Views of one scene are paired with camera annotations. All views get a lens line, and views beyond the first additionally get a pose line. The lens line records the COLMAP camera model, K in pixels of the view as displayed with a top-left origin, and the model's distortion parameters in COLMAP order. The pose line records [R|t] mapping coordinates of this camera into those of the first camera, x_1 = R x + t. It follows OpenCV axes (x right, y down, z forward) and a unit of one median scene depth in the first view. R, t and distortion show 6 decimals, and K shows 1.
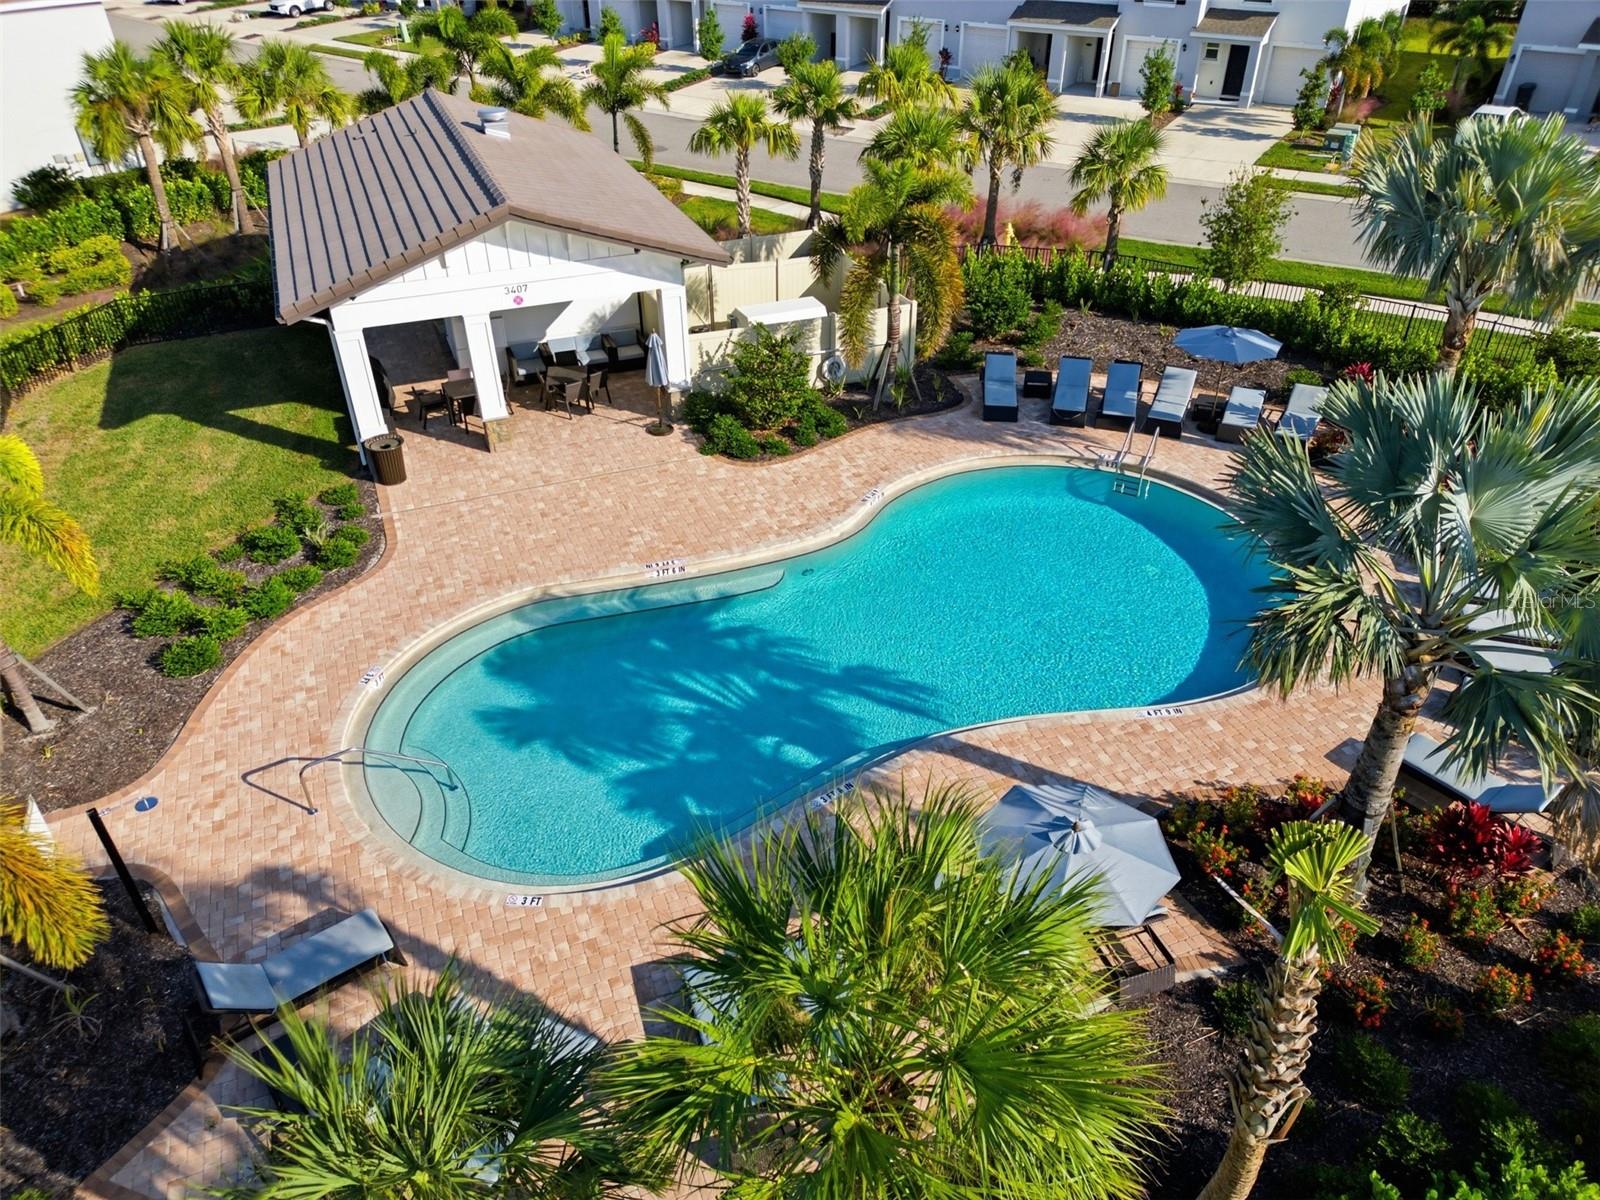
lens RADIAL K [[1112.1, 0, 789.9], [0, 1112.1, 606.5], [0, 0, 1]] dist [0.046686, -0.031928]
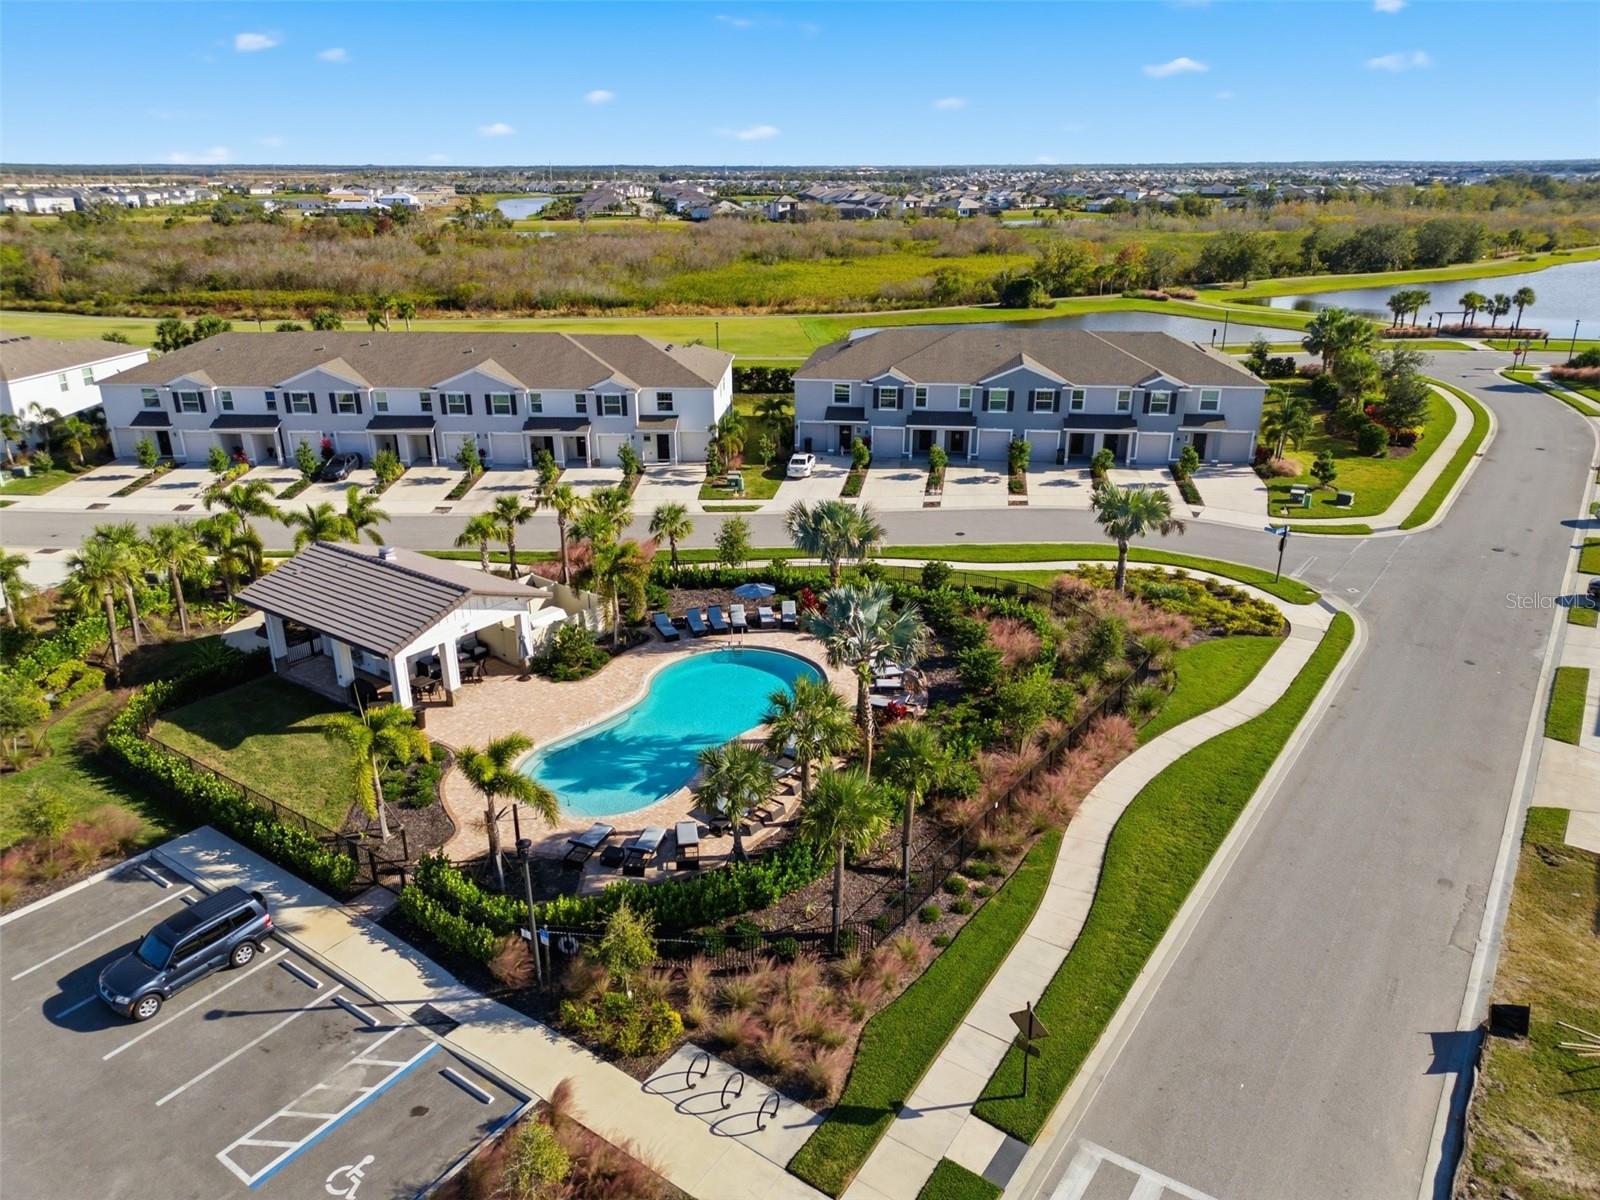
lens RADIAL K [[1101.8, 0, 800.0], [0, 1101.8, 600.0], [0, 0, 1]] dist [0.061407, -0.000927]
pose [[0.846656, -0.184269, 0.499219, -0.654964], [0.302797, 0.938274, -0.167200, 0.192203], [-0.437594, 0.292723, 0.850191, -0.961267]]
